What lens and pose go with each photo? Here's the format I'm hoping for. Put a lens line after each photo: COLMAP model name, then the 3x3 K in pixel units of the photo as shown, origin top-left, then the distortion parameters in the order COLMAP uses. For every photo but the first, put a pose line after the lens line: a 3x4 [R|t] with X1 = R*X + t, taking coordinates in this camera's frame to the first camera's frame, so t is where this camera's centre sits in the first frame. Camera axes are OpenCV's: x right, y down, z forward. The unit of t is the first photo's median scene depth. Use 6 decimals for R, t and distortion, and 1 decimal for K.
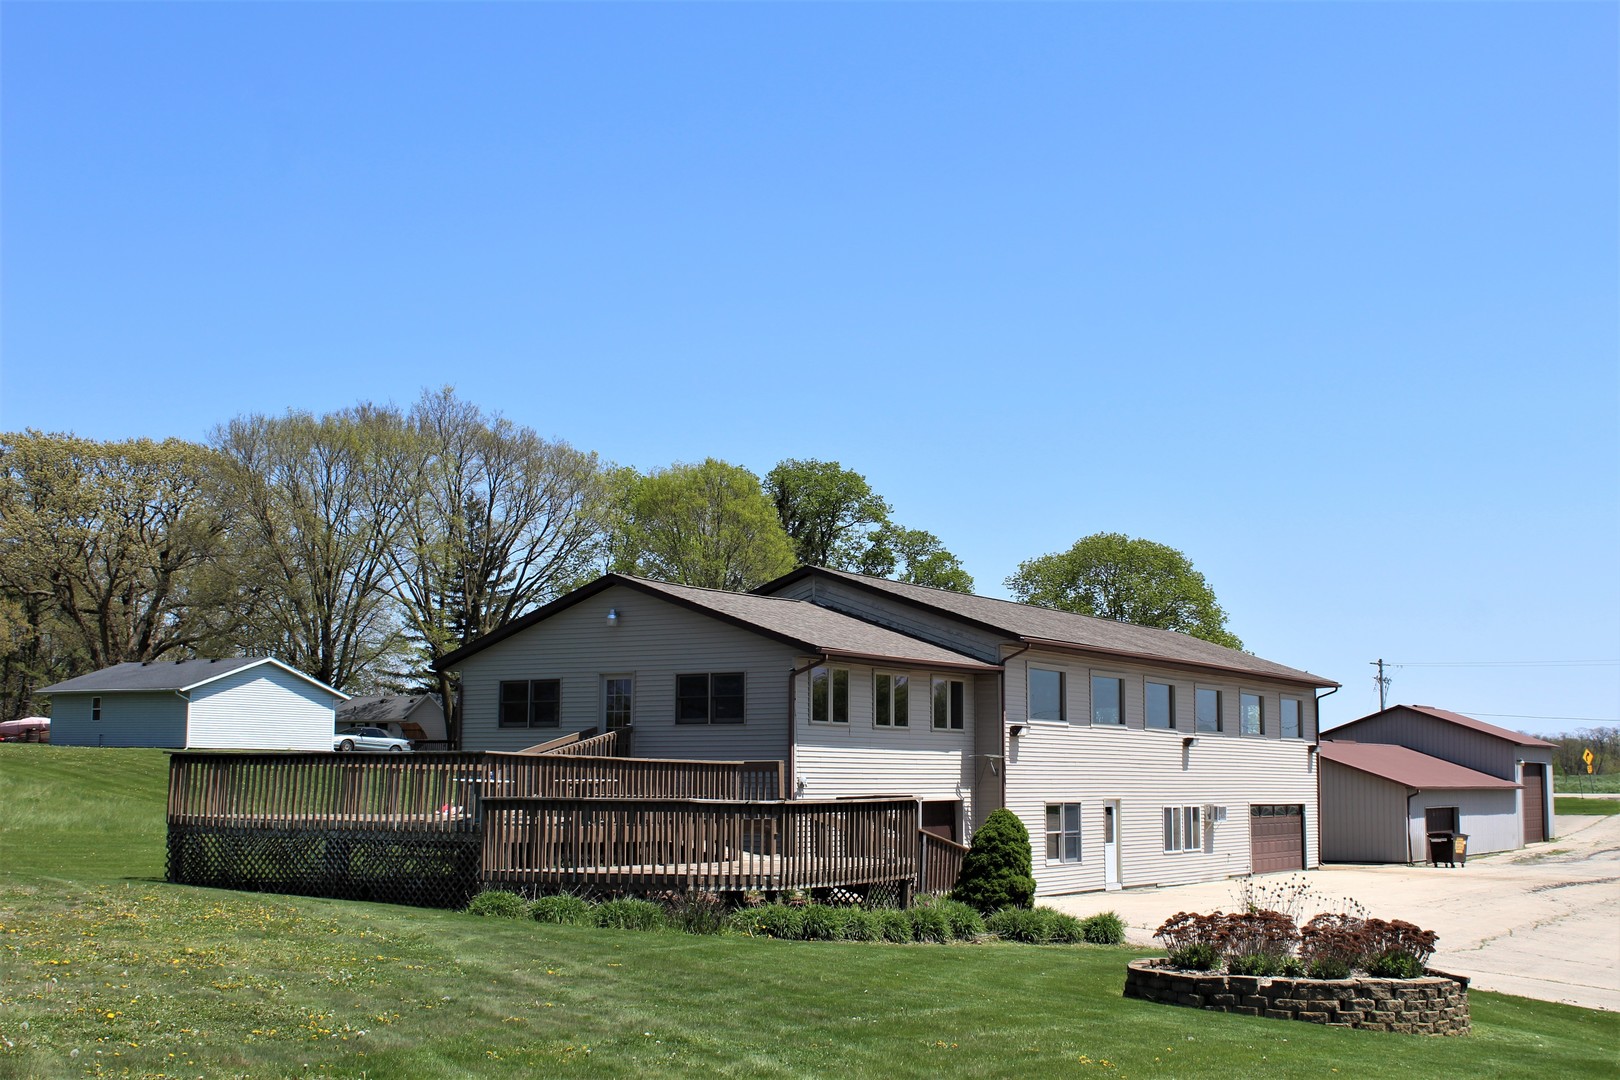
lens RADIAL K [[1919.7, 0, 810.0], [0, 1919.7, 540.0], [0, 0, 1]] dist [-0.074148, 0.010891]
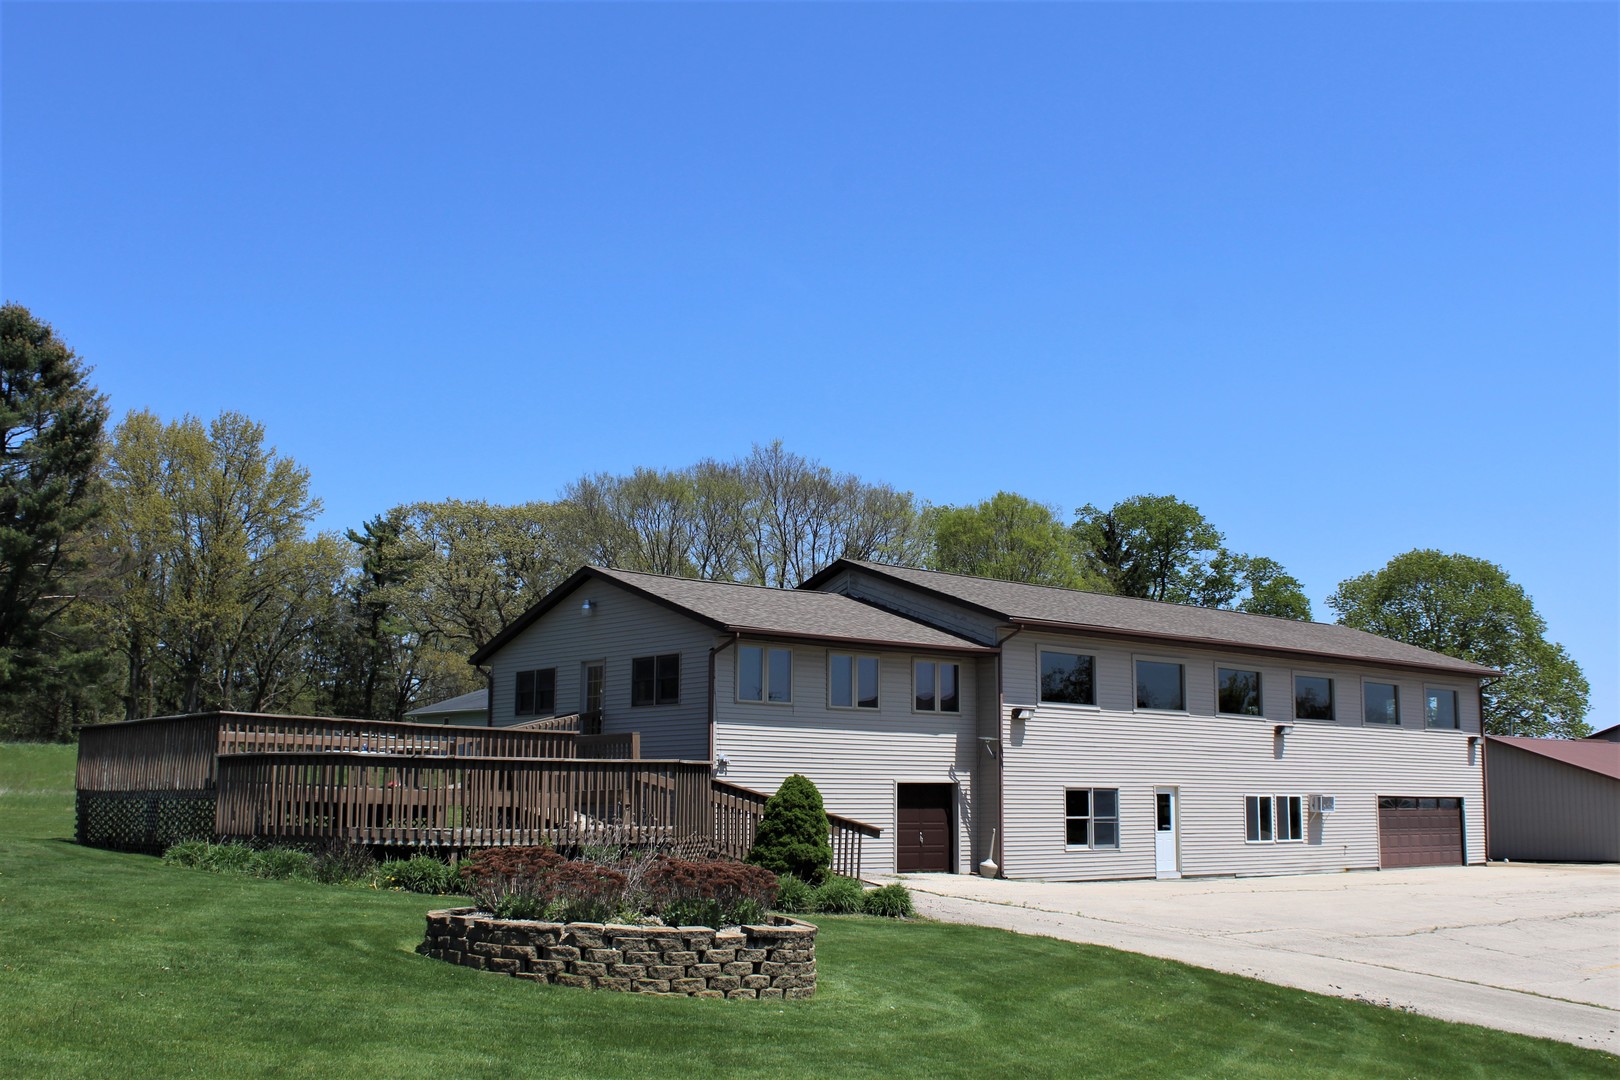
lens RADIAL K [[1692.3, 0, 810.0], [0, 1692.3, 540.0], [0, 0, 1]] dist [-0.094161, 0.025562]
pose [[0.960582, -0.043780, -0.274526, 0.243418], [0.034906, 0.998701, -0.037130, 0.037733], [0.275795, 0.026084, 0.960862, 0.125740]]
